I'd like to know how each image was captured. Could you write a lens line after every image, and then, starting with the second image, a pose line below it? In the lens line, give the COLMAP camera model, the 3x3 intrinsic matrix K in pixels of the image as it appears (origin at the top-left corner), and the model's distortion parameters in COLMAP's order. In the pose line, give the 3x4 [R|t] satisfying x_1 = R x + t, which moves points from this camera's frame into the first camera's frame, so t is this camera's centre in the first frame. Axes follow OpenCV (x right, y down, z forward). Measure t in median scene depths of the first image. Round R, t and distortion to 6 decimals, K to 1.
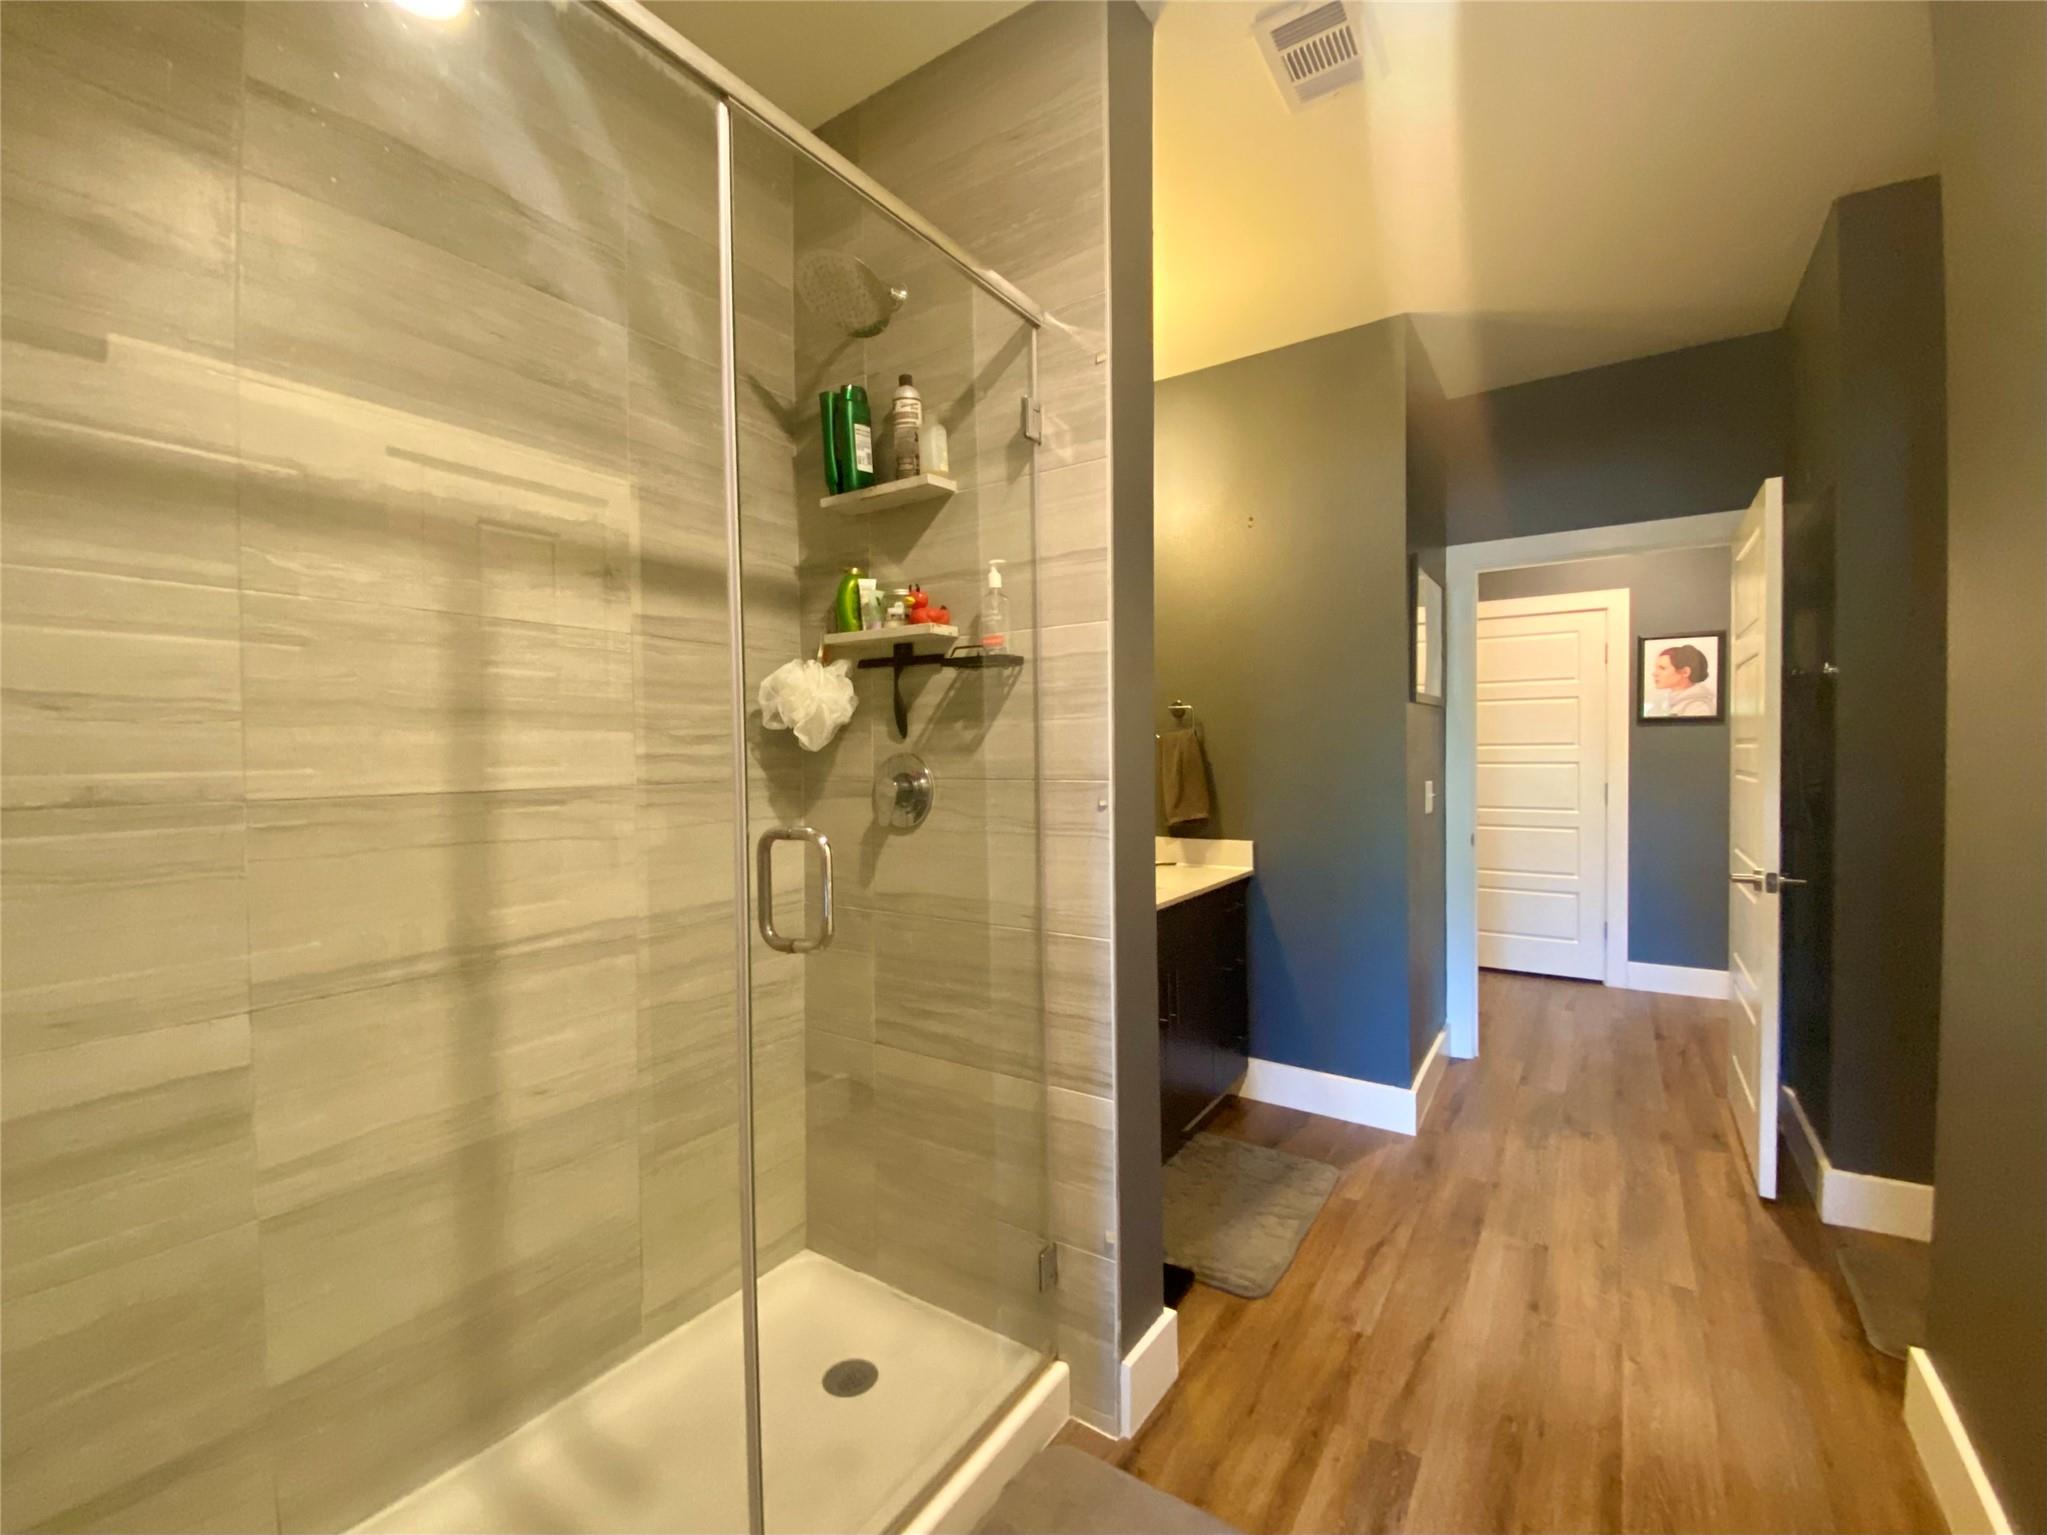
lens RADIAL K [[827.8, 0, 1021.2], [0, 827.8, 764.7], [0, 0, 1]] dist [0.014226, -0.017084]
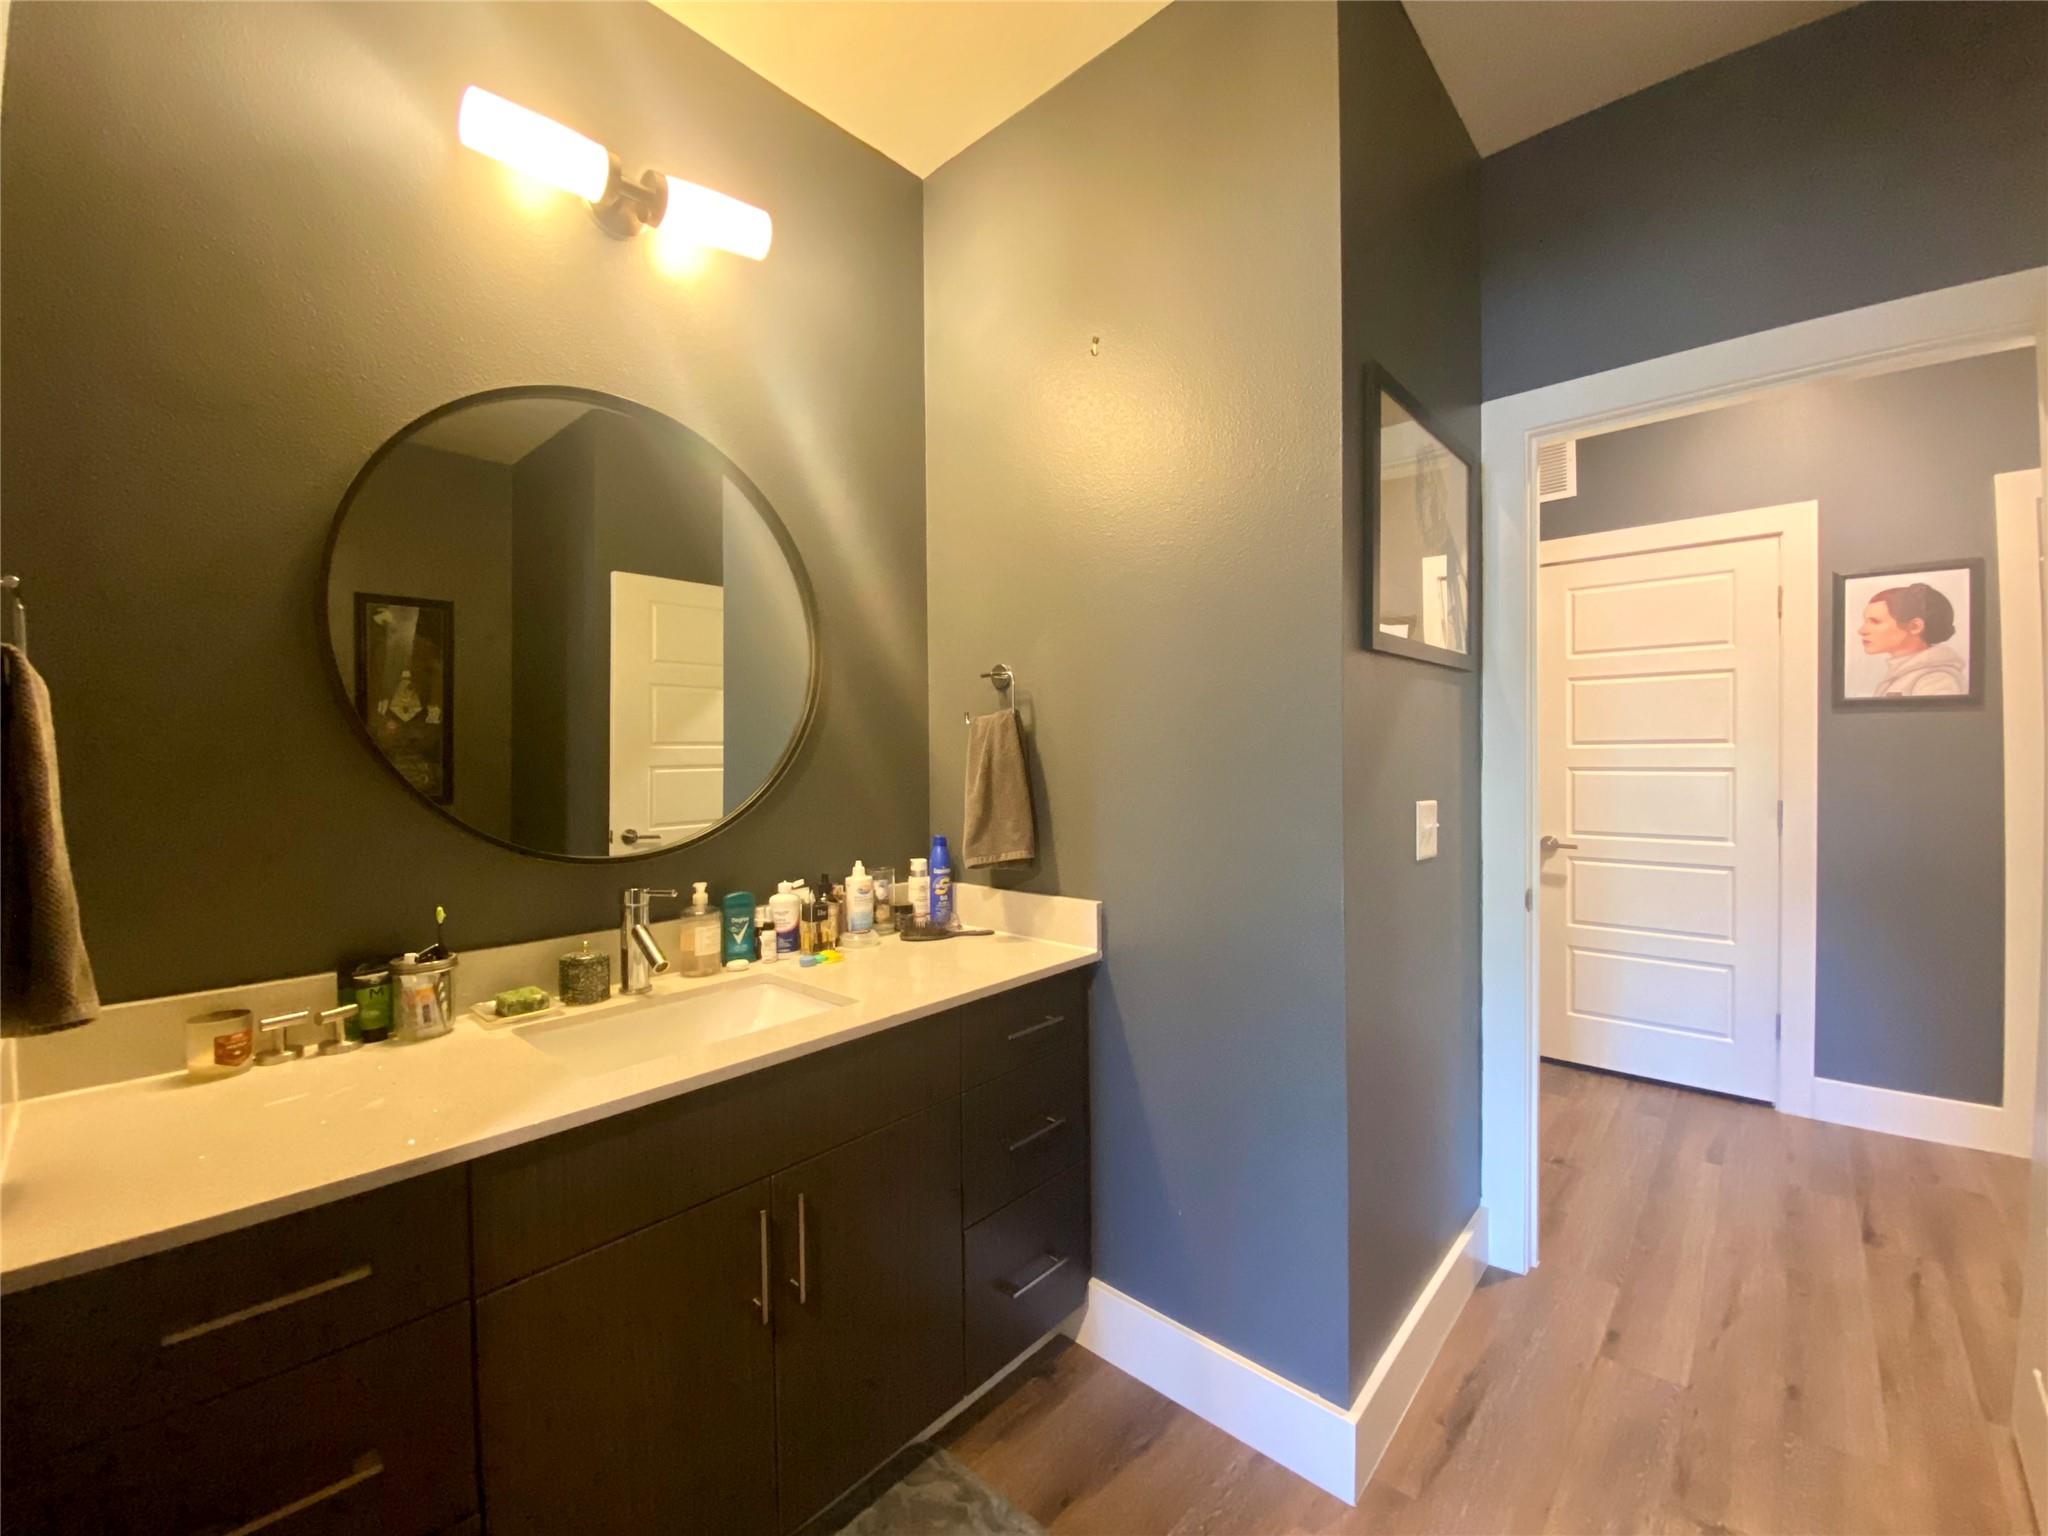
lens RADIAL K [[828.2, 0, 1021.7], [0, 828.2, 765.2], [0, 0, 1]] dist [0.014226, -0.017084]
pose [[0.991548, 0.004451, -0.129661, 0.267144], [-0.005202, 0.999972, -0.005455, 0.000974], [0.129633, 0.006084, 0.991543, 0.374726]]
